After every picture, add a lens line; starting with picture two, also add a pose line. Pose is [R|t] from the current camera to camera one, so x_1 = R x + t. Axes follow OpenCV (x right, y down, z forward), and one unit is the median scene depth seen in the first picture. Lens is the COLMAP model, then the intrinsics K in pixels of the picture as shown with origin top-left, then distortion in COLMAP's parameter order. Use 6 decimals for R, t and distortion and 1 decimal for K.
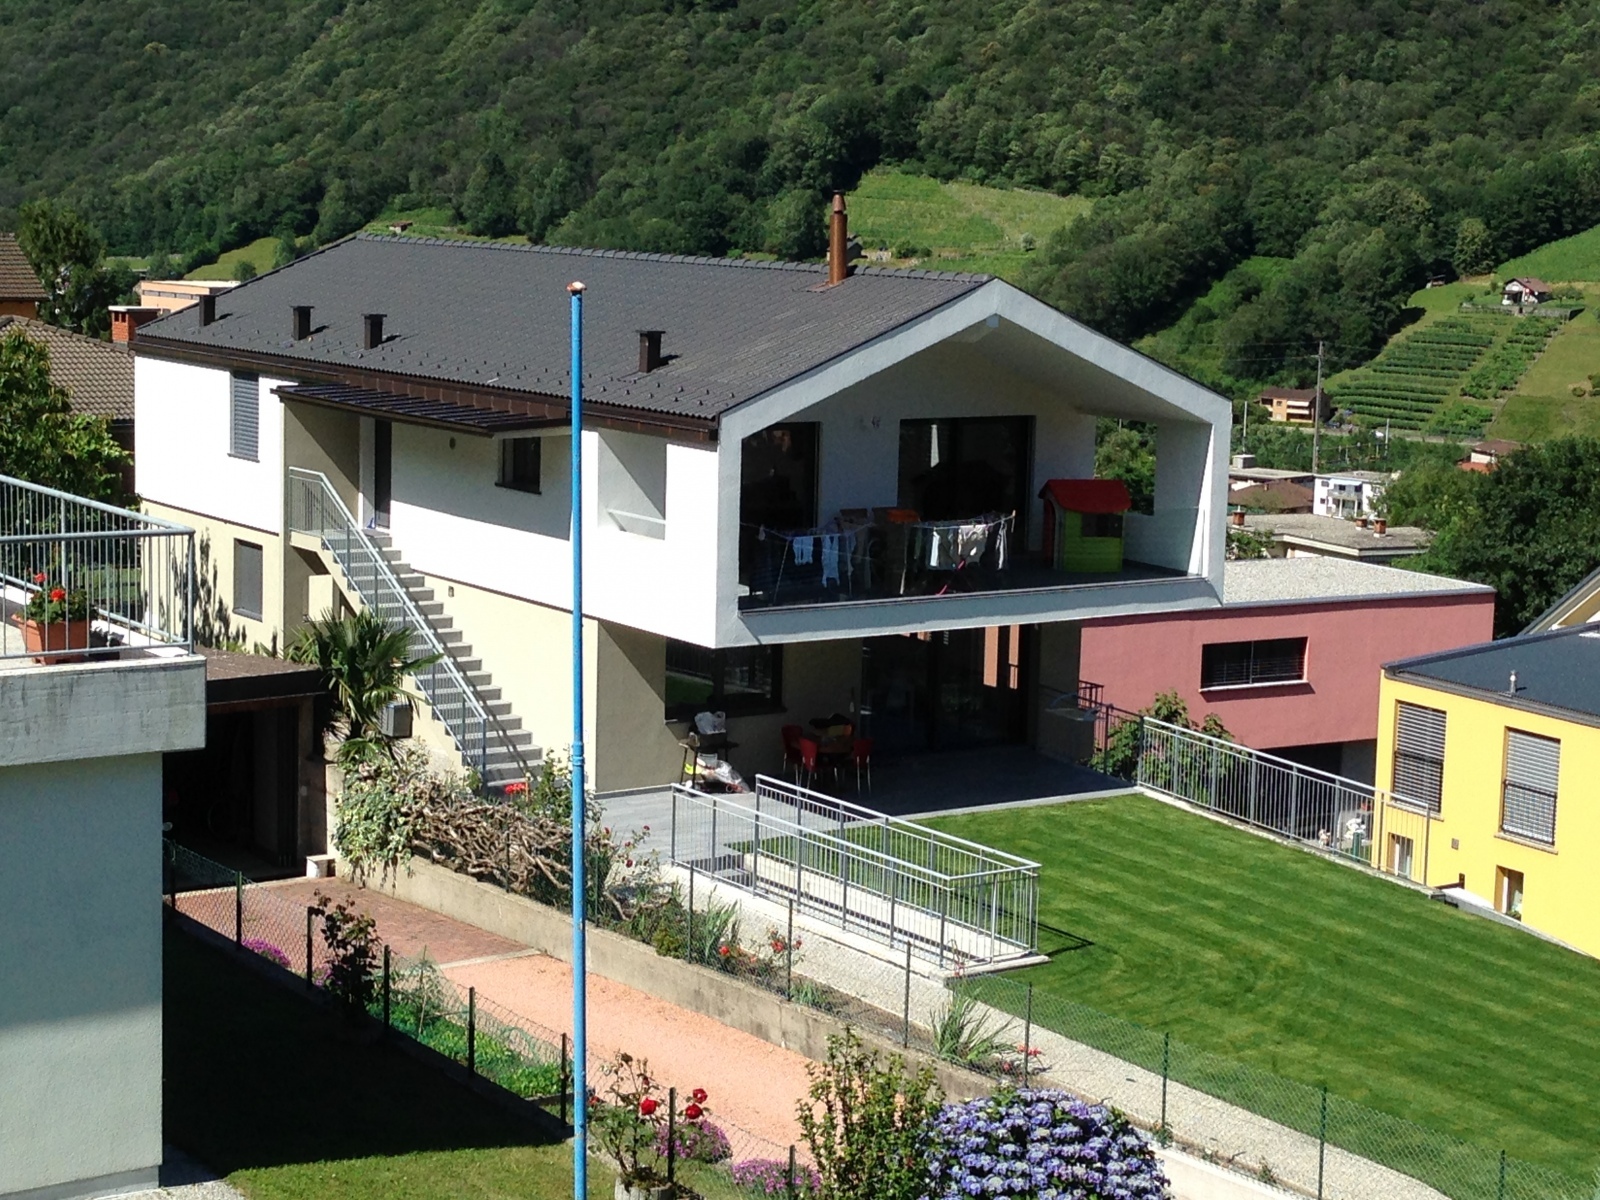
lens RADIAL K [[2886.7, 0, 795.3], [0, 2886.7, 563.6], [0, 0, 1]] dist [0.057685, 0.184973]
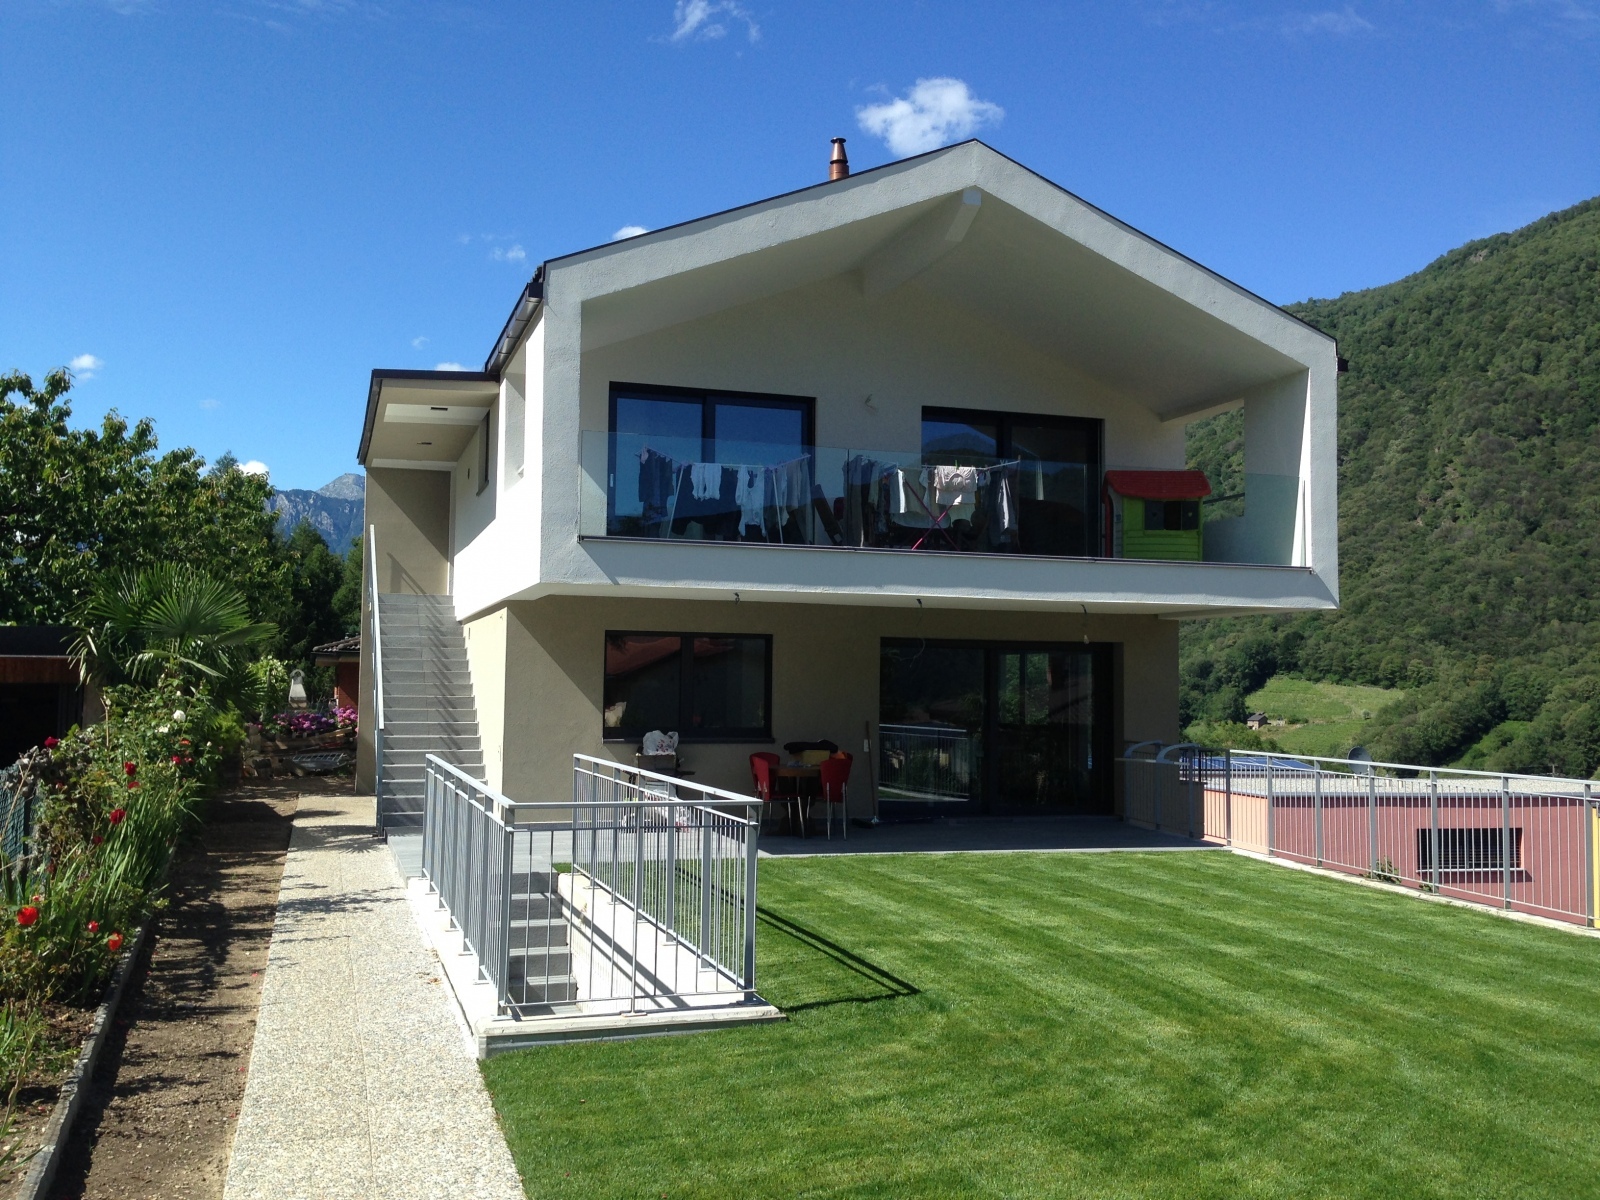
lens RADIAL K [[1446.5, 0, 793.9], [0, 1446.5, 594.2], [0, 0, 1]] dist [0.135222, -0.244910]
pose [[0.956713, -0.034342, -0.289000, 0.080263], [-0.024969, 0.979667, -0.199073, 0.059711], [0.289961, 0.197672, 0.936402, 0.391697]]
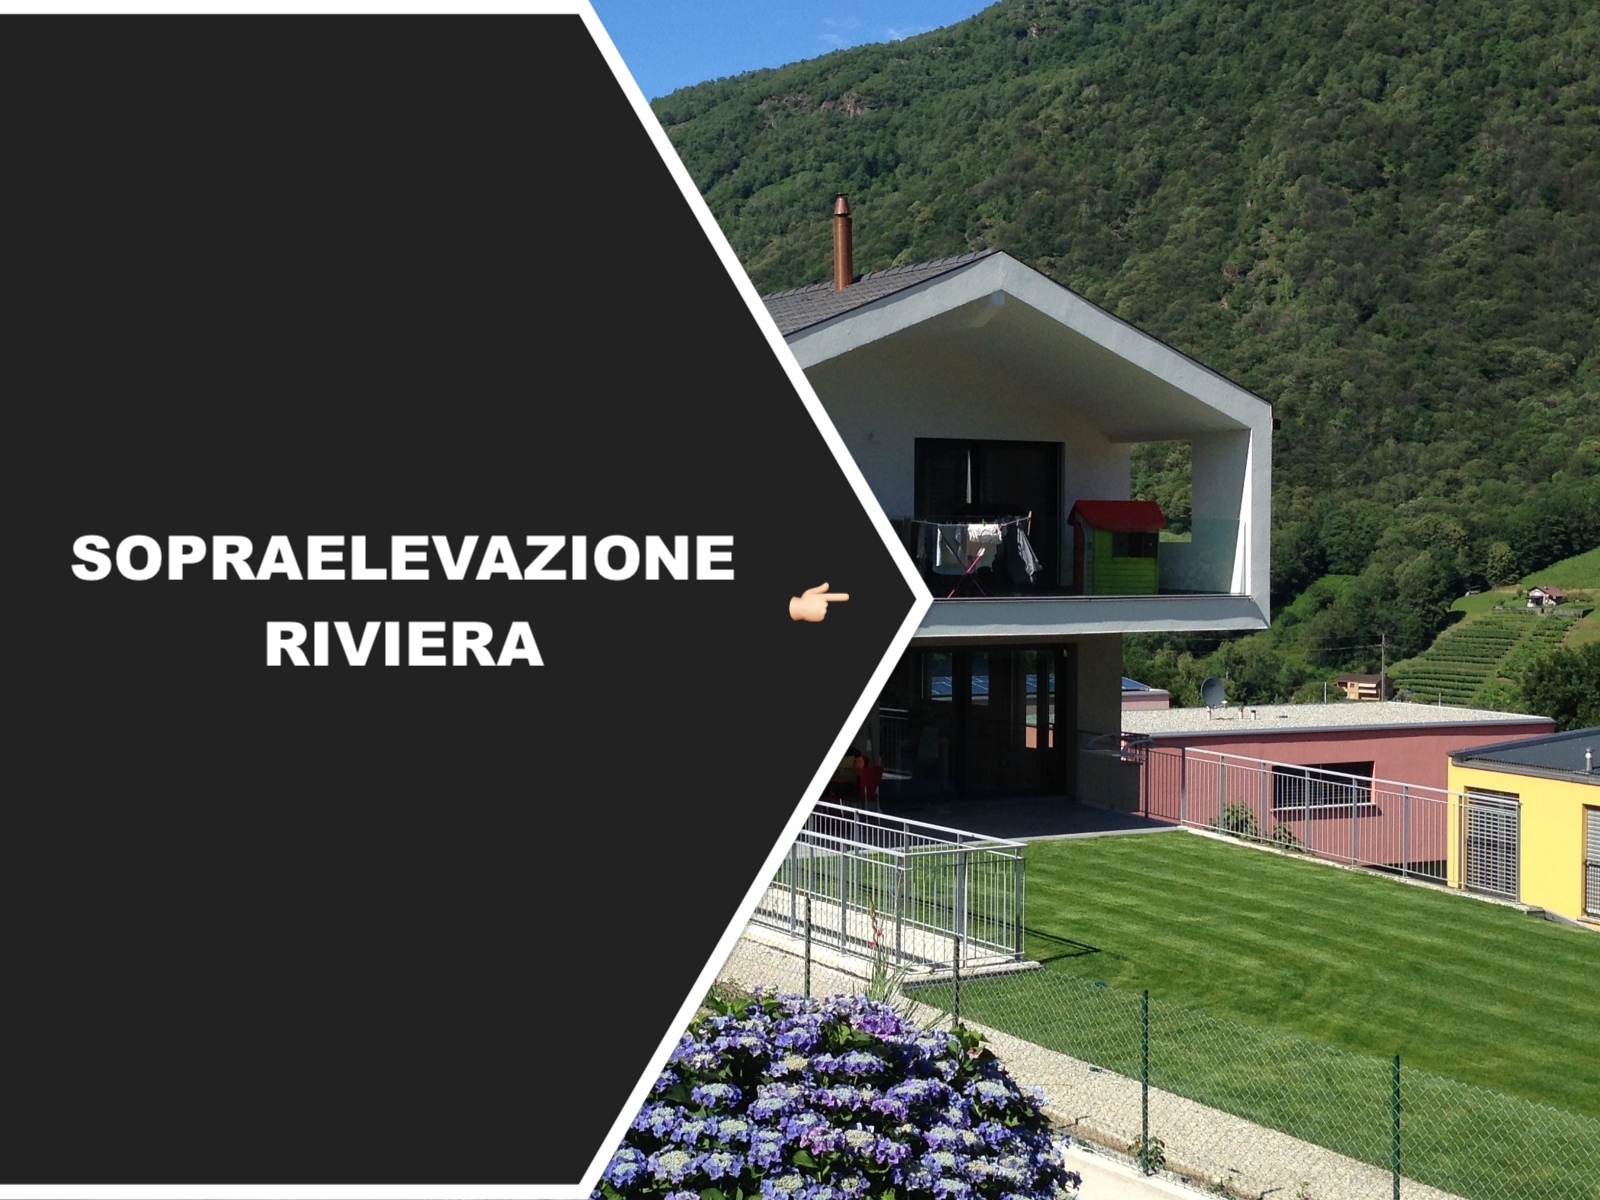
lens RADIAL K [[2144.7, 0, 795.8], [0, 2144.7, 590.9], [0, 0, 1]] dist [0.077967, 0.056989]
pose [[0.996053, -0.021026, -0.086232, 0.037510], [0.011485, 0.993901, -0.109679, 0.049988], [0.088012, 0.108256, 0.990219, 0.201584]]
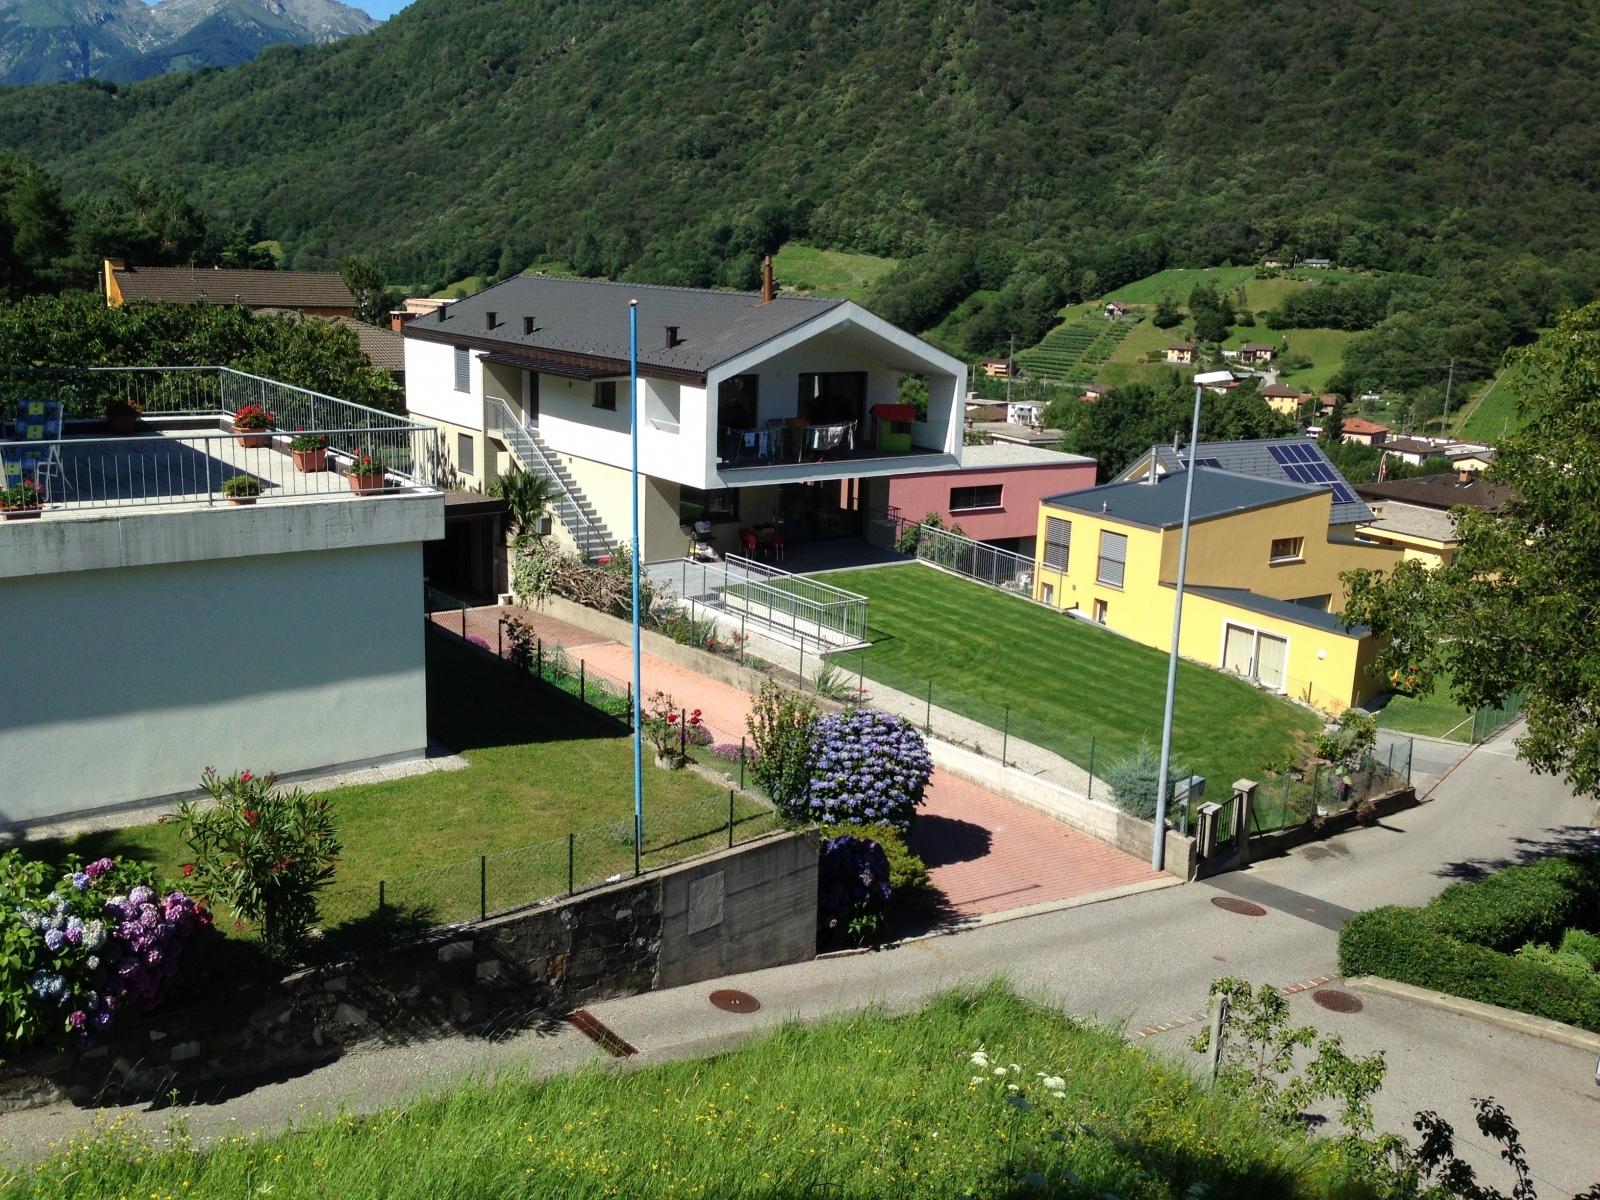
lens RADIAL K [[1446.5, 0, 793.9], [0, 1446.5, 594.2], [0, 0, 1]] dist [0.135222, -0.244910]
pose [[0.999465, -0.000944, 0.032705, 0.000353], [-0.002345, 0.994948, 0.100366, 0.000575], [-0.032635, -0.100389, 0.994413, 0.003406]]
